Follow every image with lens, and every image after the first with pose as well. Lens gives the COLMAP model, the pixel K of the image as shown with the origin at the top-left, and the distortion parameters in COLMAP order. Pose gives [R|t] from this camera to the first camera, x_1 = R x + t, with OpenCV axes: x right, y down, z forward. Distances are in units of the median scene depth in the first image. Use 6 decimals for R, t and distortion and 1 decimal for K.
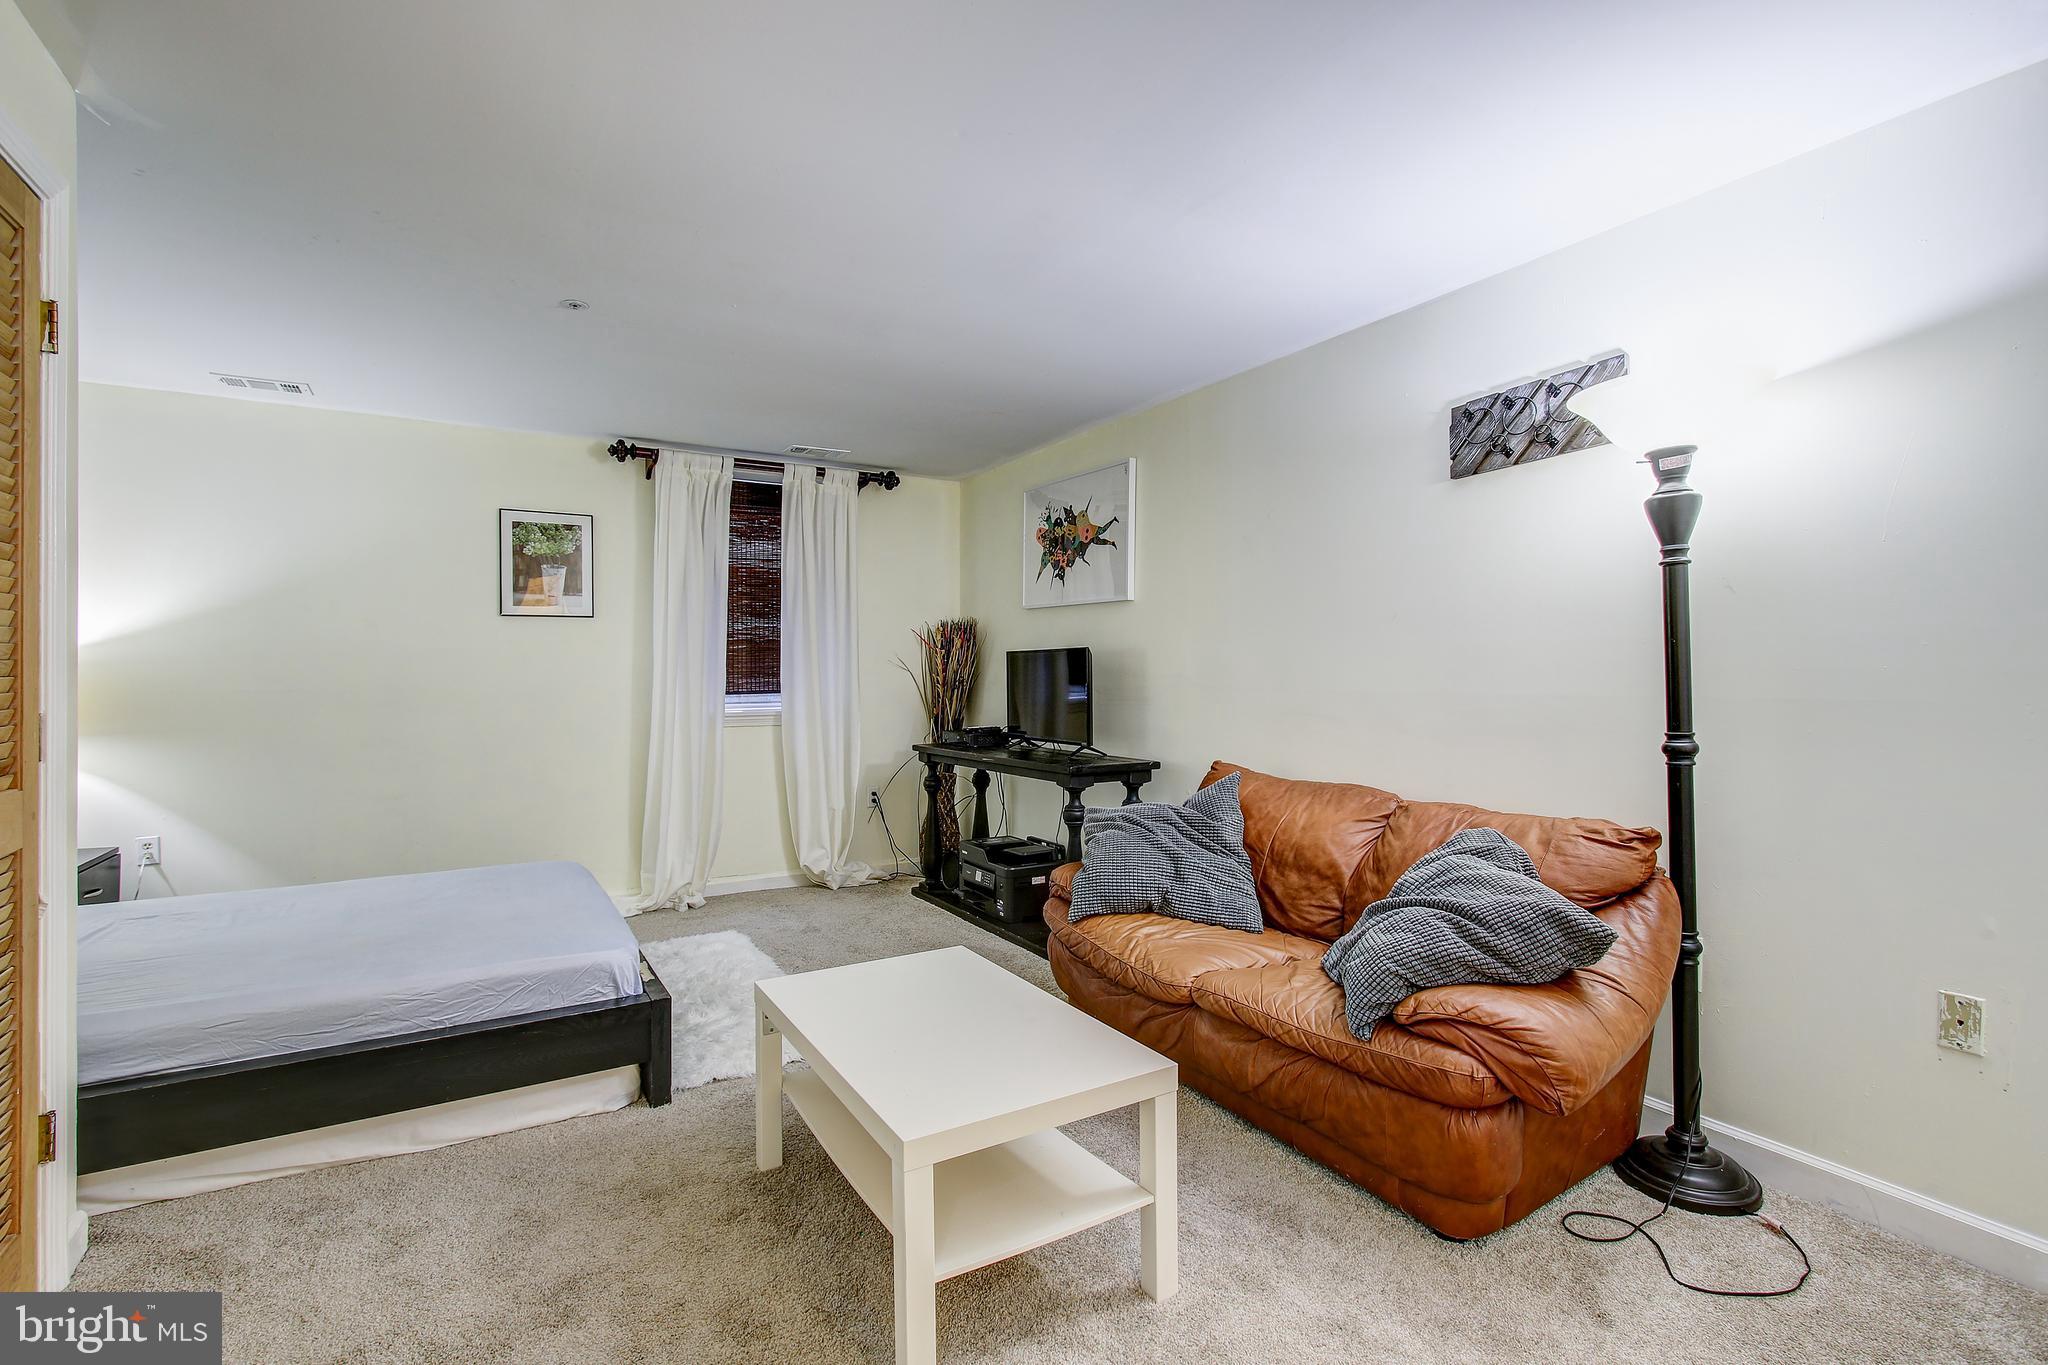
lens RADIAL K [[958.6, 0, 1033.5], [0, 958.6, 689.4], [0, 0, 1]] dist [-0.012400, 0.000233]
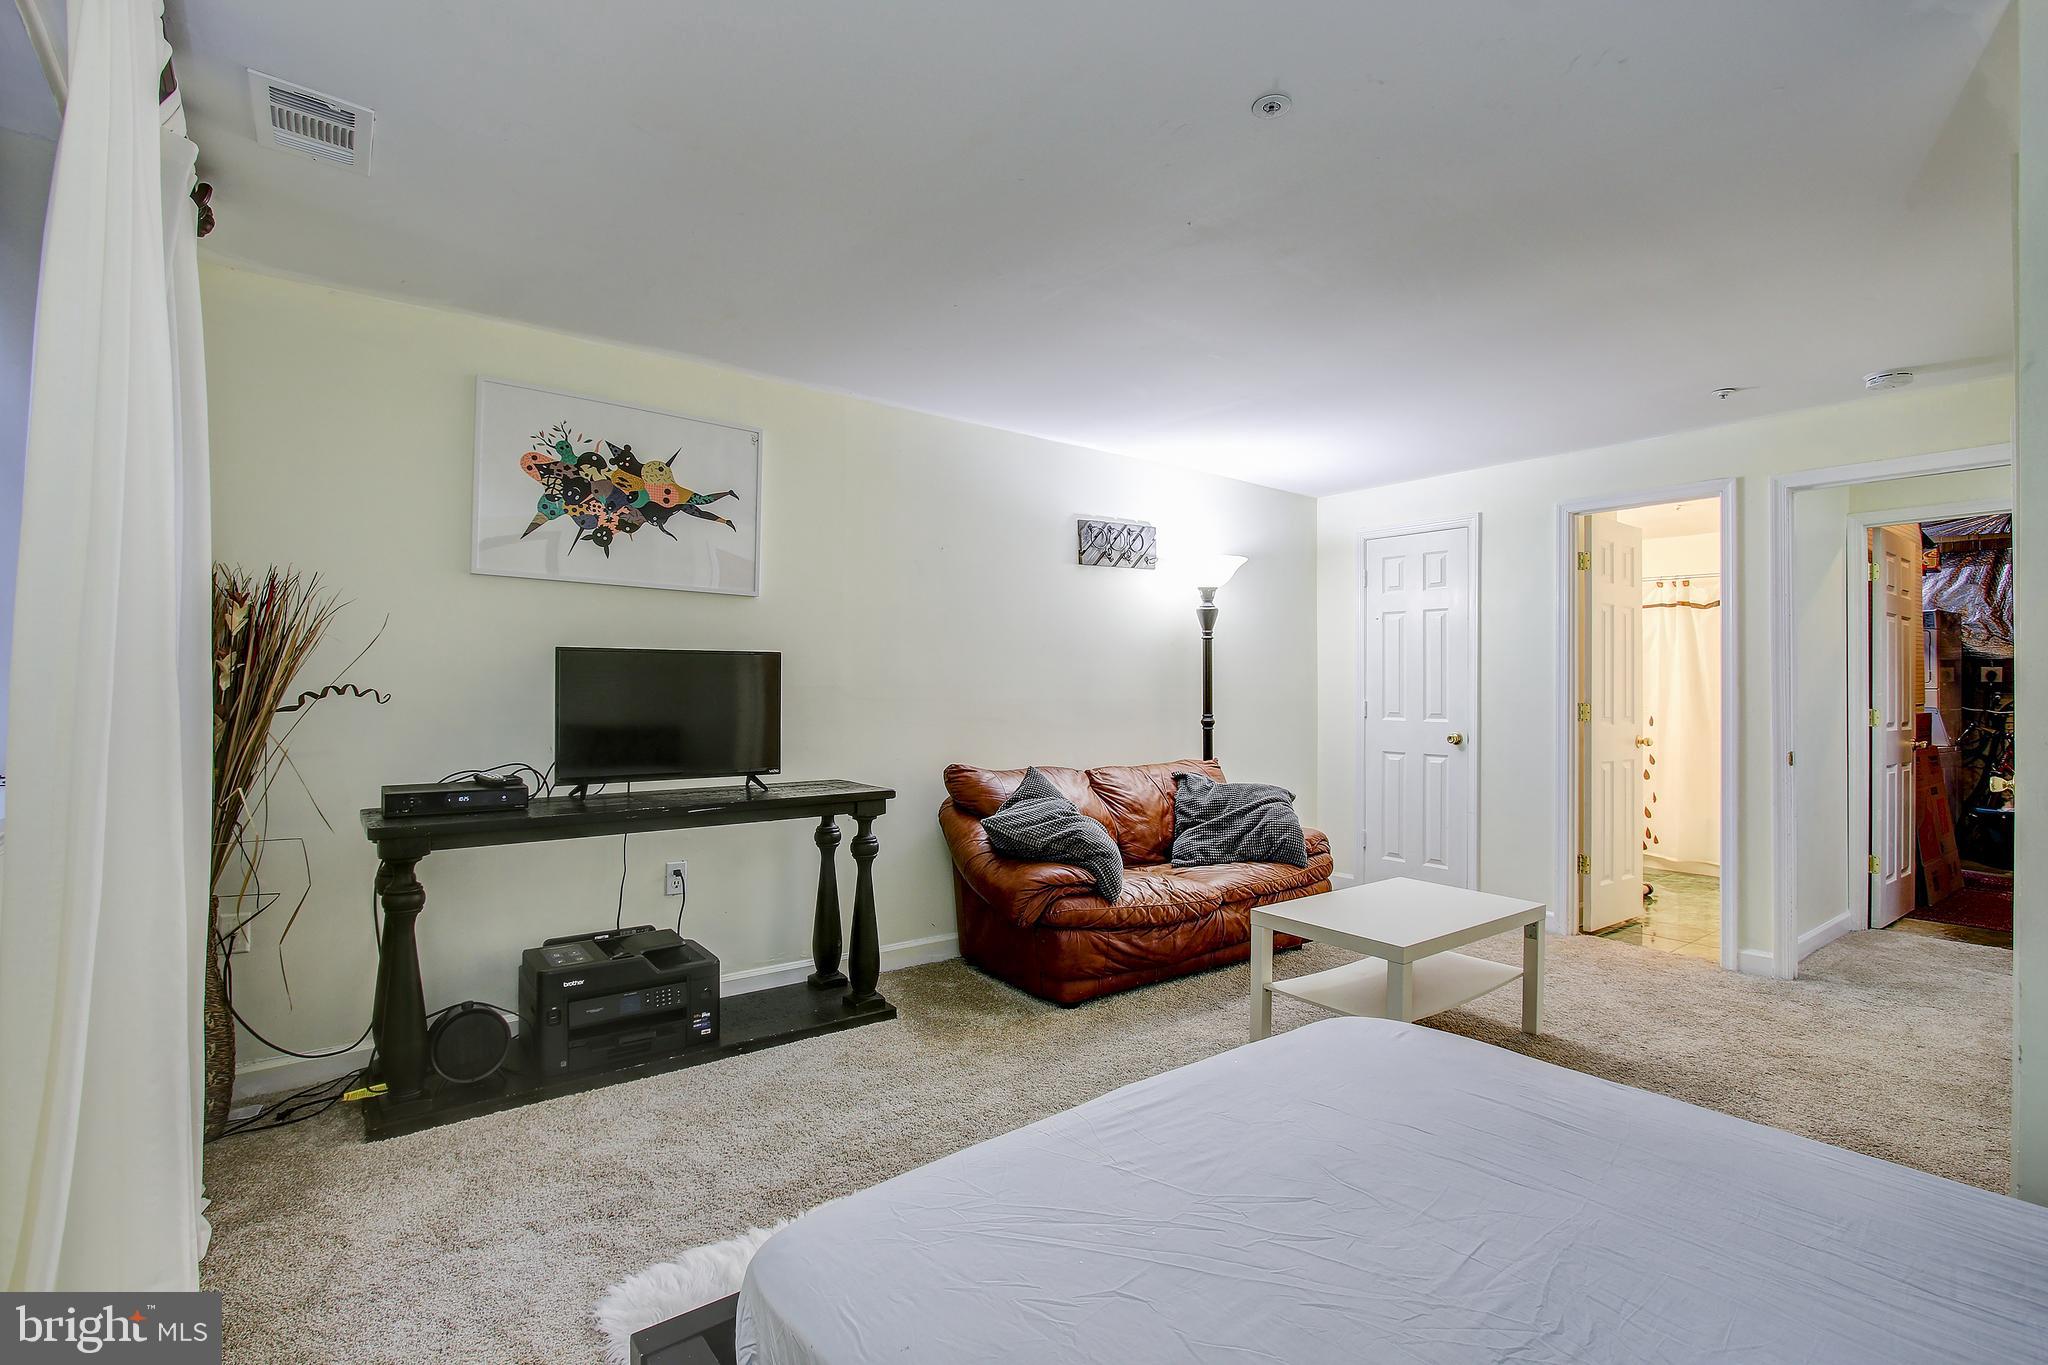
lens RADIAL K [[958.6, 0, 1033.5], [0, 958.6, 689.4], [0, 0, 1]] dist [-0.012400, 0.000233]
pose [[-0.139388, 0.000980, 0.990237, -0.703468], [0.013489, 0.999909, 0.000909, -0.009937], [-0.990146, 0.013484, -0.139389, 0.815409]]
